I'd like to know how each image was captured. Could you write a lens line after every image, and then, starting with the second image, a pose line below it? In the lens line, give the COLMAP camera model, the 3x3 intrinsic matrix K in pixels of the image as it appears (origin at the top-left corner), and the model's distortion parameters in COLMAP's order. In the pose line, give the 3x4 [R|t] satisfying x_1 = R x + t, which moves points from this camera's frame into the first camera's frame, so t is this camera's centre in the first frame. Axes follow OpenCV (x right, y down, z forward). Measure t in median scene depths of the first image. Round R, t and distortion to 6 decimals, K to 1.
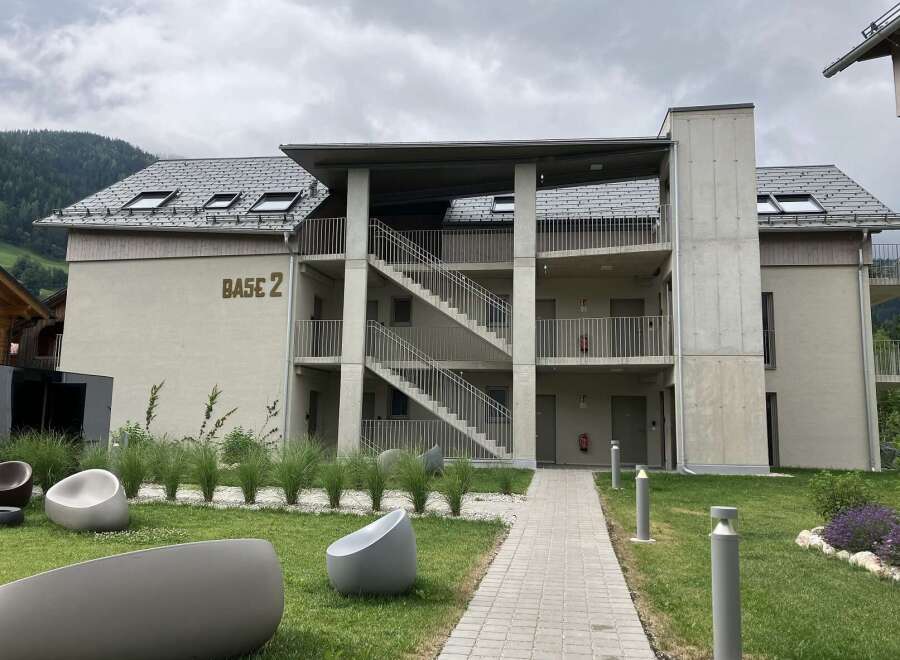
lens RADIAL K [[723.2, 0, 440.7], [0, 723.2, 331.8], [0, 0, 1]] dist [0.087024, -0.155460]
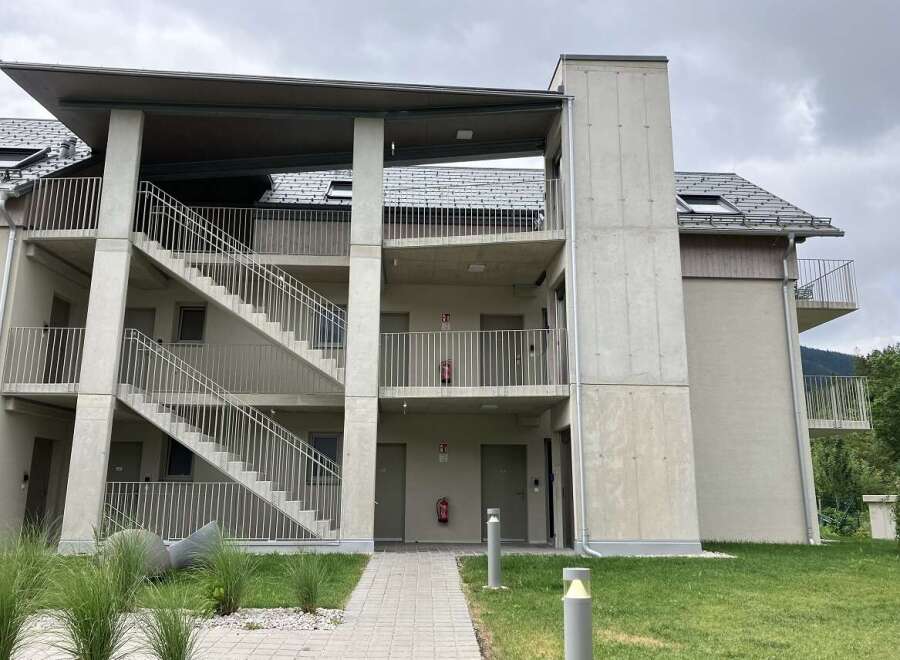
lens RADIAL K [[723.2, 0, 440.7], [0, 723.2, 331.8], [0, 0, 1]] dist [0.087024, -0.155460]
pose [[0.981387, 0.031788, 0.189393, 0.056163], [-0.015049, 0.995902, -0.089178, 0.042787], [-0.191451, 0.084668, 0.977843, 0.301604]]
